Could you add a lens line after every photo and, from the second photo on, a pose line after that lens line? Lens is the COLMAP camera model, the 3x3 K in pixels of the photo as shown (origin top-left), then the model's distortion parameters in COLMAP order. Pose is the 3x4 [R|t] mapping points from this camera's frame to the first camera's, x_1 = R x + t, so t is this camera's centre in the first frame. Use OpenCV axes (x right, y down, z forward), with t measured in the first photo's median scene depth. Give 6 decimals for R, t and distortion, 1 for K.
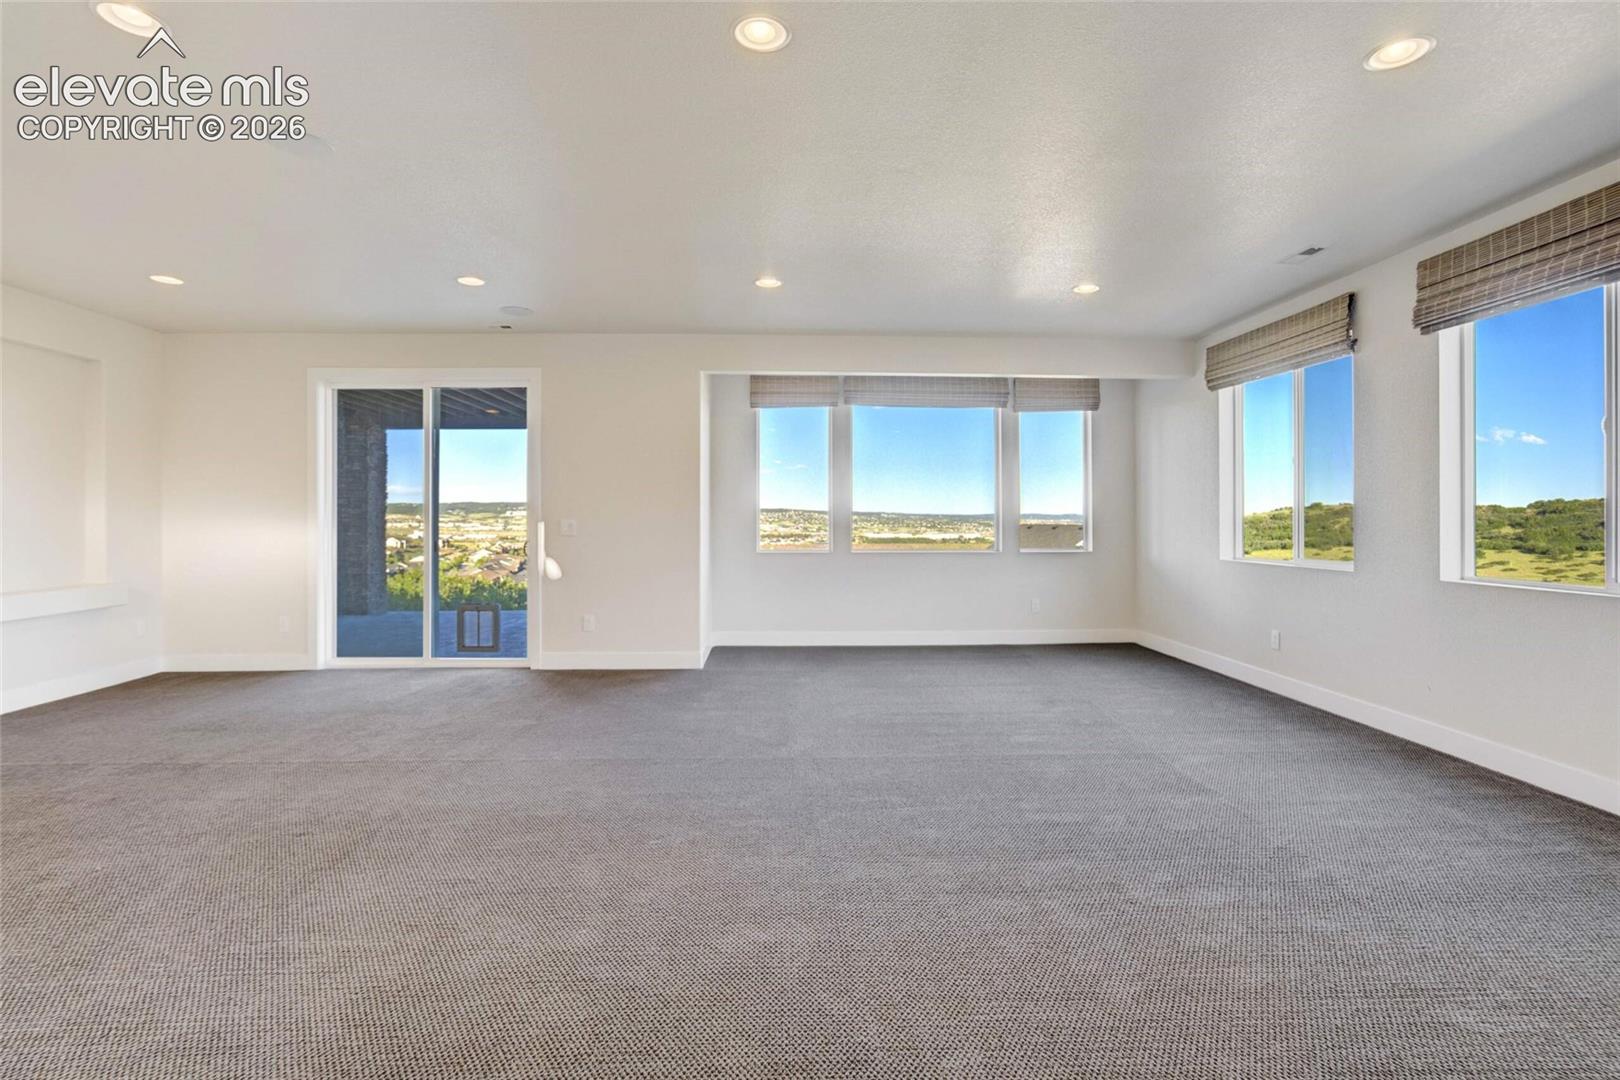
lens RADIAL K [[787.1, 0, 810.0], [0, 787.1, 540.0], [0, 0, 1]] dist [-0.002299, -0.000045]
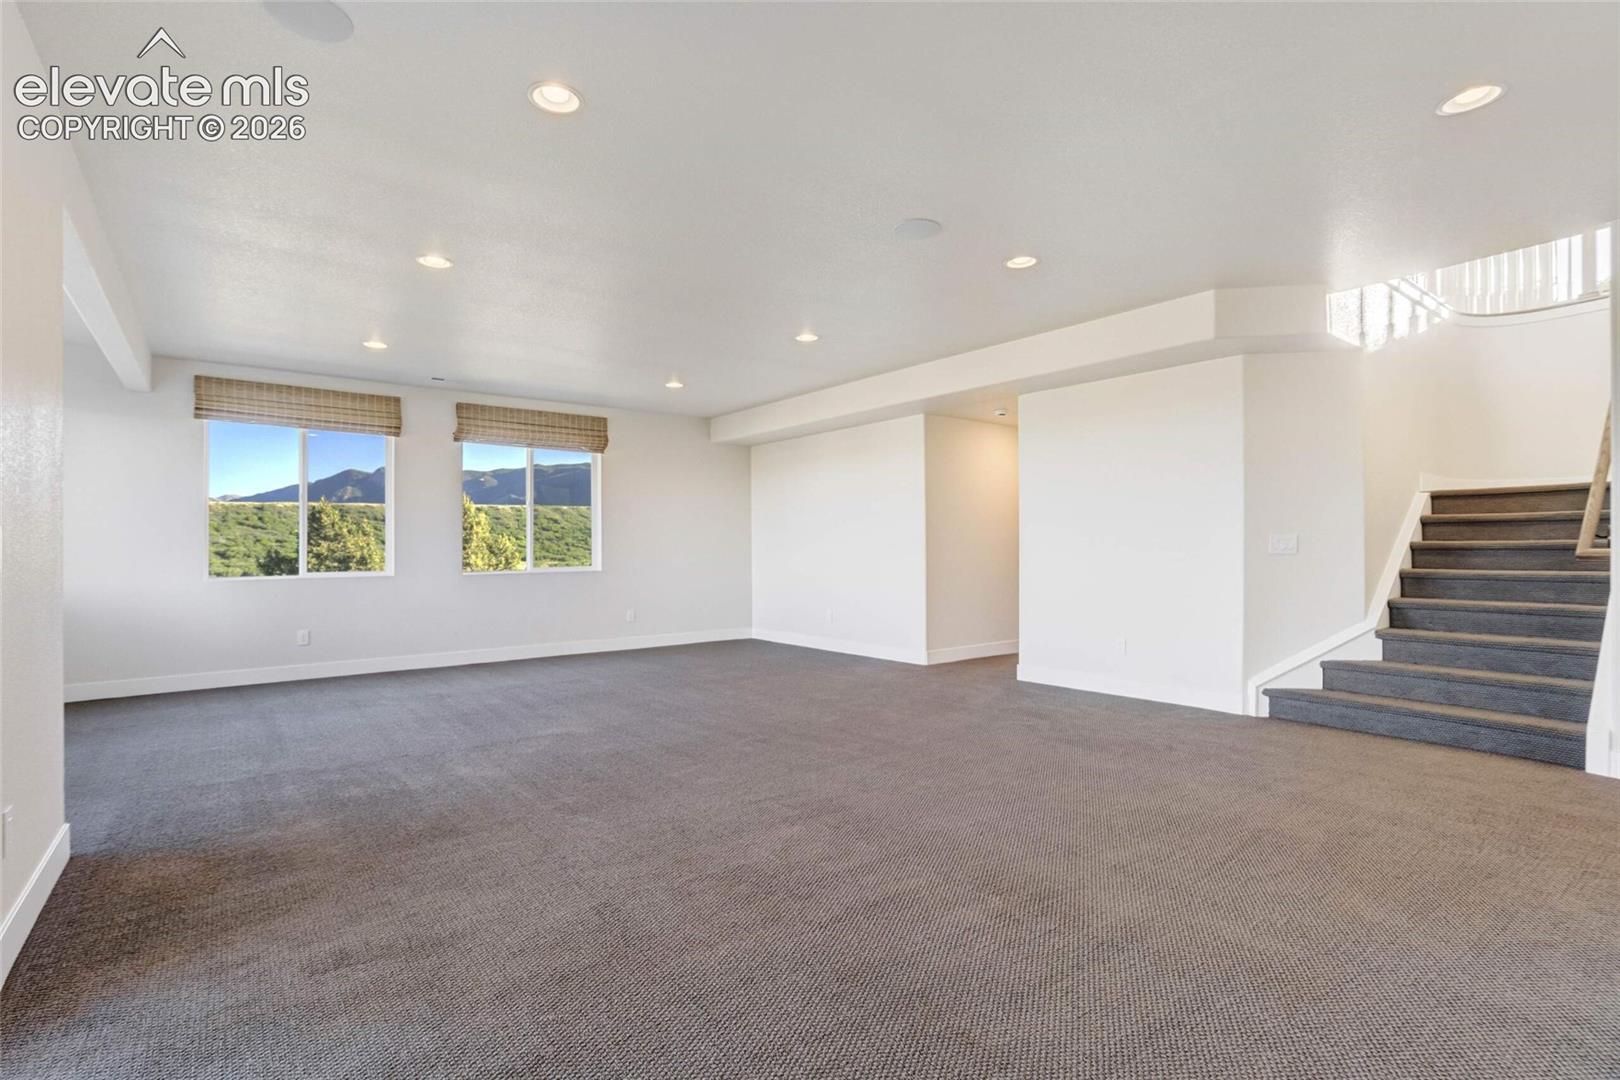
lens RADIAL K [[787.1, 0, 810.0], [0, 787.1, 540.0], [0, 0, 1]] dist [-0.002299, -0.000045]
pose [[-0.623774, 0.000206, 0.781605, -0.443948], [0.020485, 0.999661, 0.016085, -0.020051], [-0.781336, 0.026045, -0.623566, 0.588912]]
